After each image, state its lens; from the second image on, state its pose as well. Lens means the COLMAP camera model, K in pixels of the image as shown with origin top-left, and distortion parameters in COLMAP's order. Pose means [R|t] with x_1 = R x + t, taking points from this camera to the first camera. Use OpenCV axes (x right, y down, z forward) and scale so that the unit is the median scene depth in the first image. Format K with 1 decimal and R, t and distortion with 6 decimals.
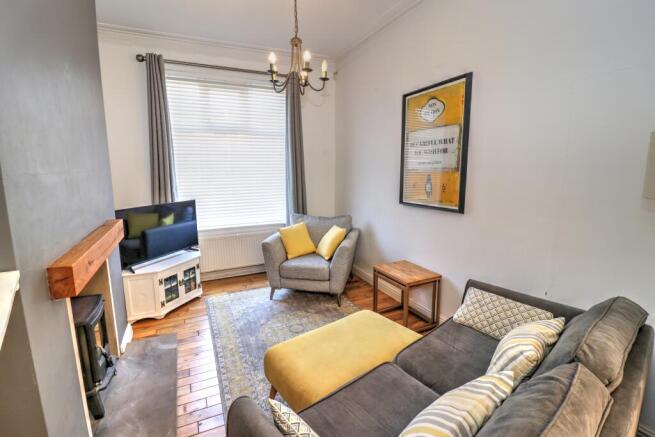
lens RADIAL K [[302.5, 0, 324.7], [0, 302.5, 213.3], [0, 0, 1]] dist [-0.007864, -0.008915]
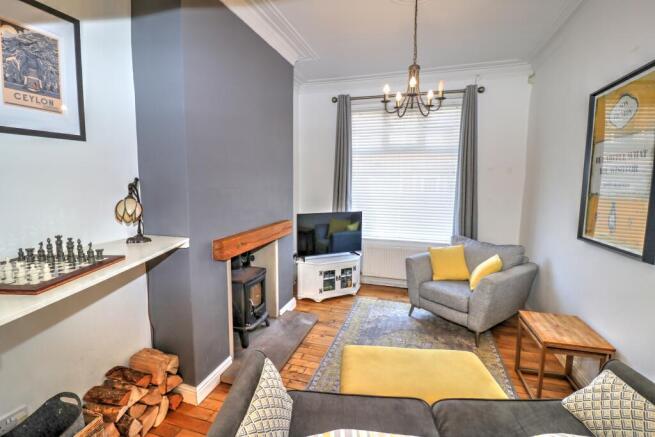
lens RADIAL K [[302.5, 0, 321.2], [0, 302.5, 212.8], [0, 0, 1]] dist [-0.007864, -0.008915]
pose [[0.737239, 0.082239, -0.670608, 0.260905], [-0.116007, 0.993232, -0.005730, -0.016657], [0.665598, 0.082020, 0.741790, 0.029634]]
